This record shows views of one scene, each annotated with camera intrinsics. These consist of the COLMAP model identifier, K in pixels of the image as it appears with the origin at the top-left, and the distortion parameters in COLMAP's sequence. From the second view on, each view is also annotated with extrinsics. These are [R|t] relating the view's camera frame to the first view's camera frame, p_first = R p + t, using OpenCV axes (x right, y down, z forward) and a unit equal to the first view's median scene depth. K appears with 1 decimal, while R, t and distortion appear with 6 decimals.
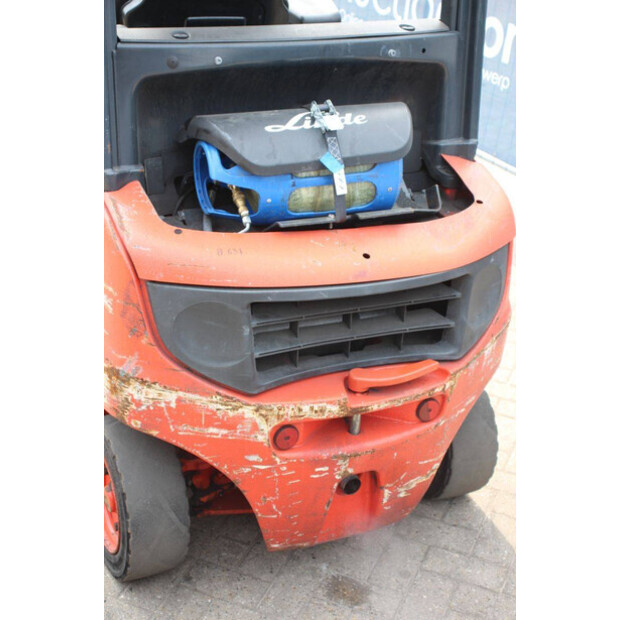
lens RADIAL K [[1077.4, 0, 310.0], [0, 1077.4, 310.0], [0, 0, 1]] dist [0.183757, 0.011834]
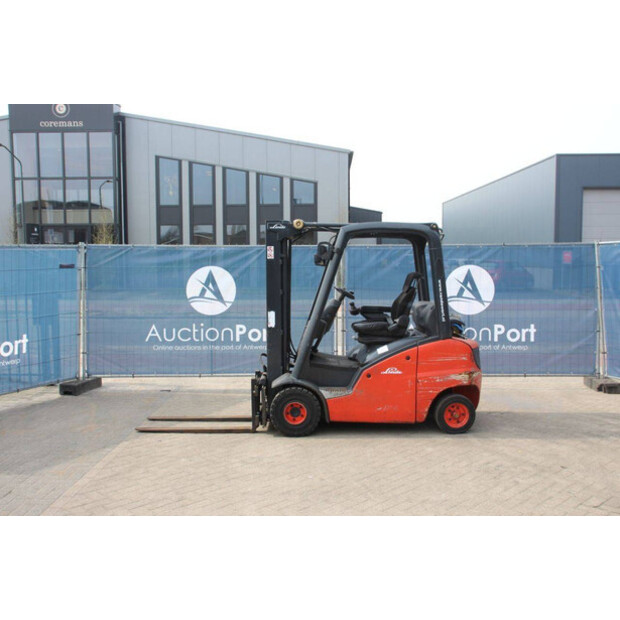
lens RADIAL K [[625.1, 0, 310.0], [0, 625.1, 310.0], [0, 0, 1]] dist [-0.058414, 0.025202]
pose [[0.414138, -0.119596, 0.902323, -2.726523], [0.422554, 0.903294, -0.074214, -0.265552], [-0.806187, 0.412015, 0.424625, 0.320920]]
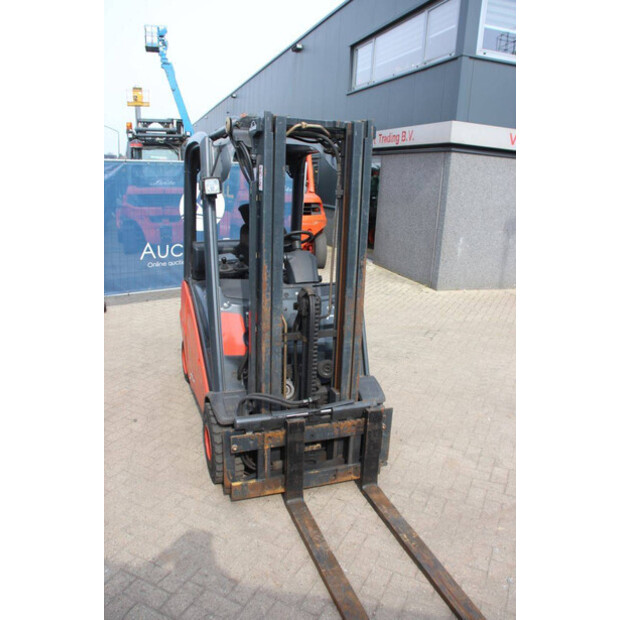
lens RADIAL K [[506.7, 0, 310.0], [0, 506.7, 310.0], [0, 0, 1]] dist [-0.175033, 0.140109]
pose [[-0.992412, -0.108891, 0.057103, -0.374861], [-0.045097, 0.754413, 0.654849, -1.259547], [-0.114387, 0.647304, -0.753600, 2.516576]]
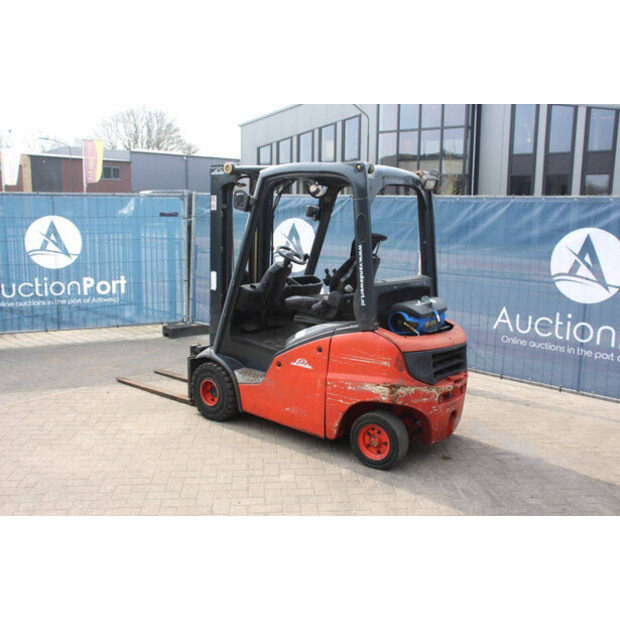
lens RADIAL K [[625.1, 0, 310.0], [0, 625.1, 310.0], [0, 0, 1]] dist [-0.058414, 0.025202]
pose [[0.891075, -0.101317, 0.442402, -1.123543], [0.220586, 0.948570, -0.227061, 0.198307], [-0.396644, 0.299916, 0.867596, -0.489485]]
